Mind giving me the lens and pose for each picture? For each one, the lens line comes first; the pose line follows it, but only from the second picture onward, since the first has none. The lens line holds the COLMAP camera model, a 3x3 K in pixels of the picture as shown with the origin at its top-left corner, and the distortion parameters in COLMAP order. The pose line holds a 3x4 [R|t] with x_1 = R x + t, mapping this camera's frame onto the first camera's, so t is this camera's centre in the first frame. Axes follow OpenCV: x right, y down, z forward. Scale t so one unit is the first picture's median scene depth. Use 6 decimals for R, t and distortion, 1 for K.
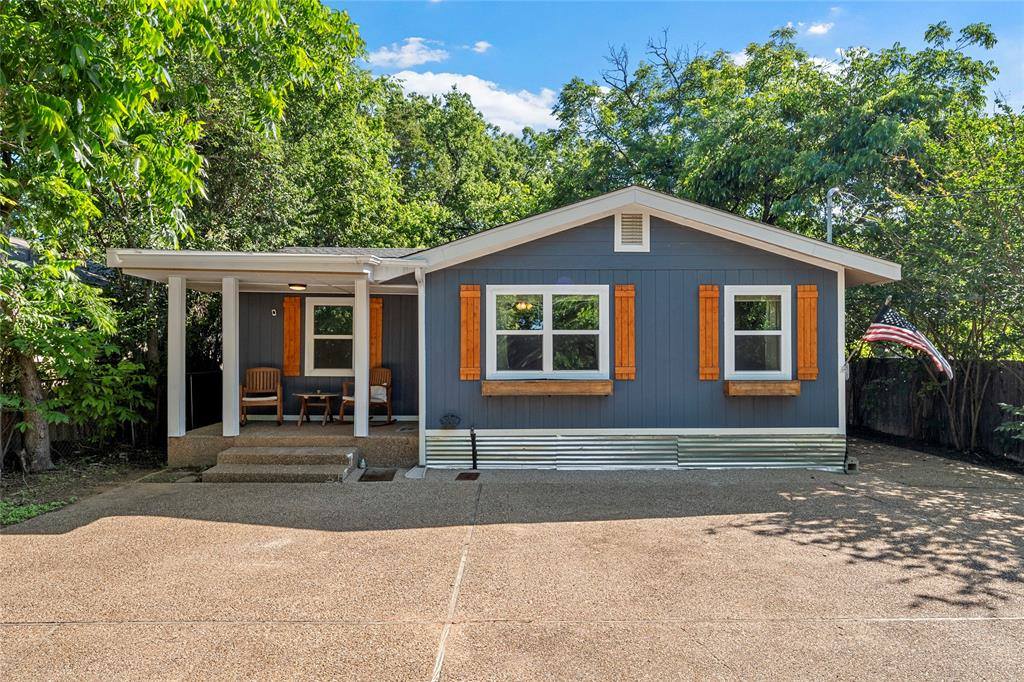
lens RADIAL K [[616.7, 0, 519.0], [0, 616.7, 360.3], [0, 0, 1]] dist [0.009840, 0.001030]
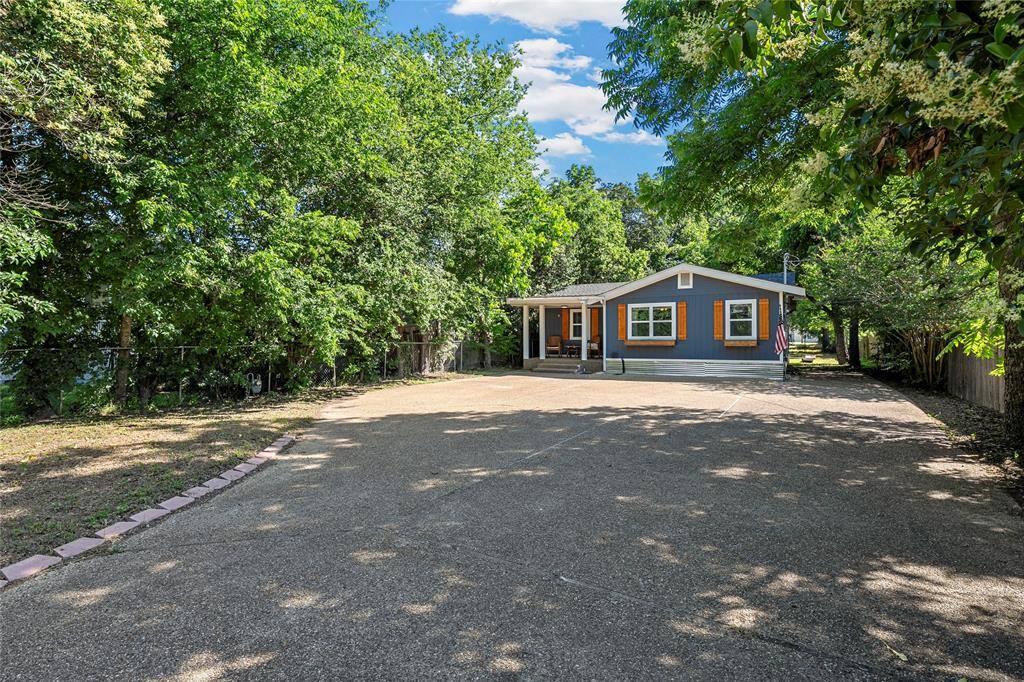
lens RADIAL K [[501.5, 0, 511.9], [0, 501.5, 340.5], [0, 0, 1]] dist [0.000333, 0.000018]
pose [[0.857826, -0.000786, -0.513939, 0.620444], [0.000032, 0.999999, -0.001476, 0.037070], [0.513940, 0.001250, 0.857825, -1.090107]]
